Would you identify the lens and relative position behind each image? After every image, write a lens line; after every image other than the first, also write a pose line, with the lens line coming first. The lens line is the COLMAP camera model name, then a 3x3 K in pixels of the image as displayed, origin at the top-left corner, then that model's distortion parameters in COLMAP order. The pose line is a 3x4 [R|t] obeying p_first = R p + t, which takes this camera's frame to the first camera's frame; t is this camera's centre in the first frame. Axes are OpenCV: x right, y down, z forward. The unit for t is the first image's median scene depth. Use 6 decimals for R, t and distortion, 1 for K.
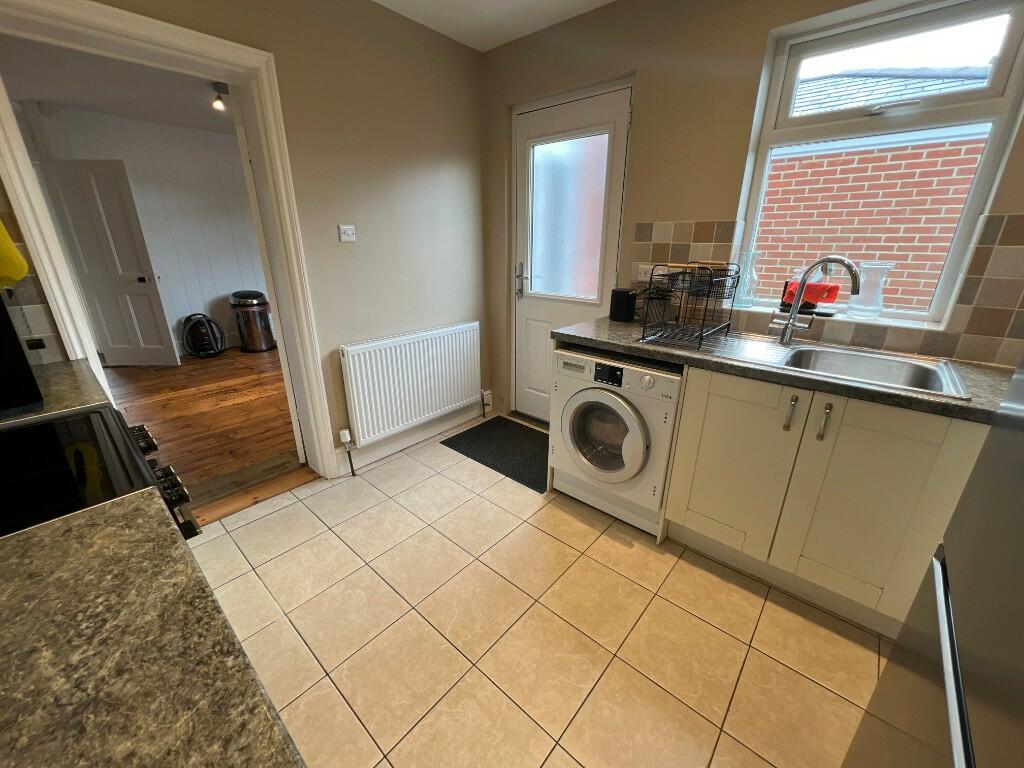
lens RADIAL K [[408.3, 0, 511.7], [0, 408.3, 384.1], [0, 0, 1]] dist [-0.002723, 0.000175]
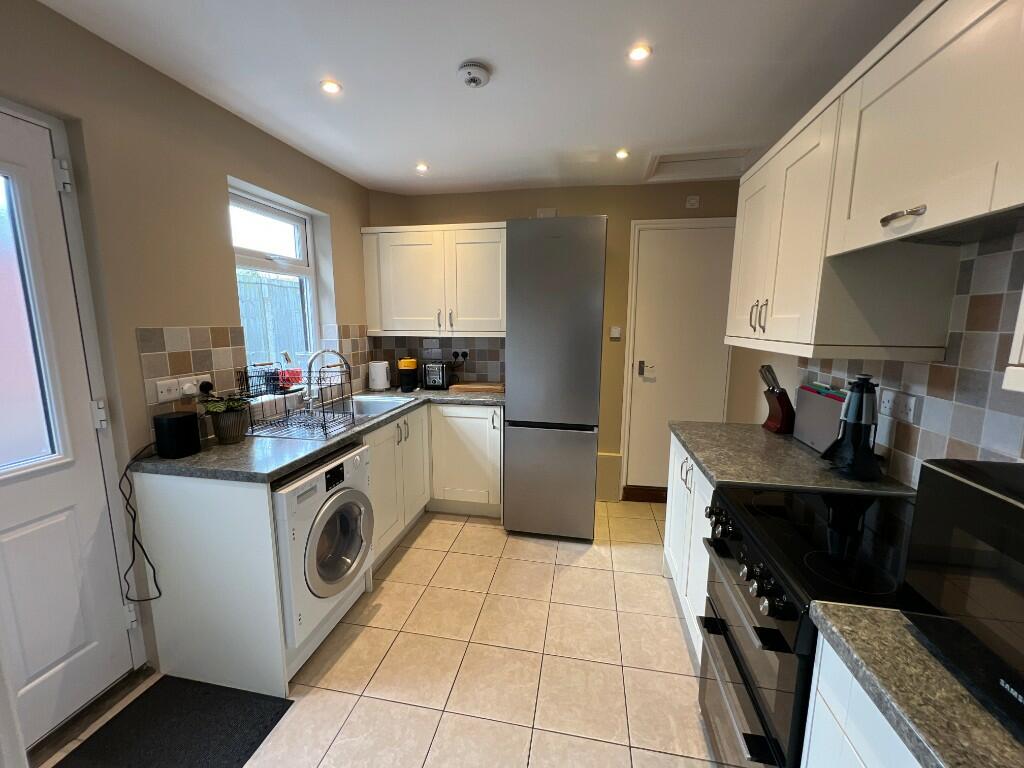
lens RADIAL K [[408.3, 0, 510.0], [0, 408.3, 383.4], [0, 0, 1]] dist [-0.002723, 0.000175]
pose [[-0.512234, -0.132554, 0.848555, -0.708802], [0.287196, 0.904703, 0.314692, -0.373613], [-0.809404, 0.404898, -0.425351, 0.880824]]
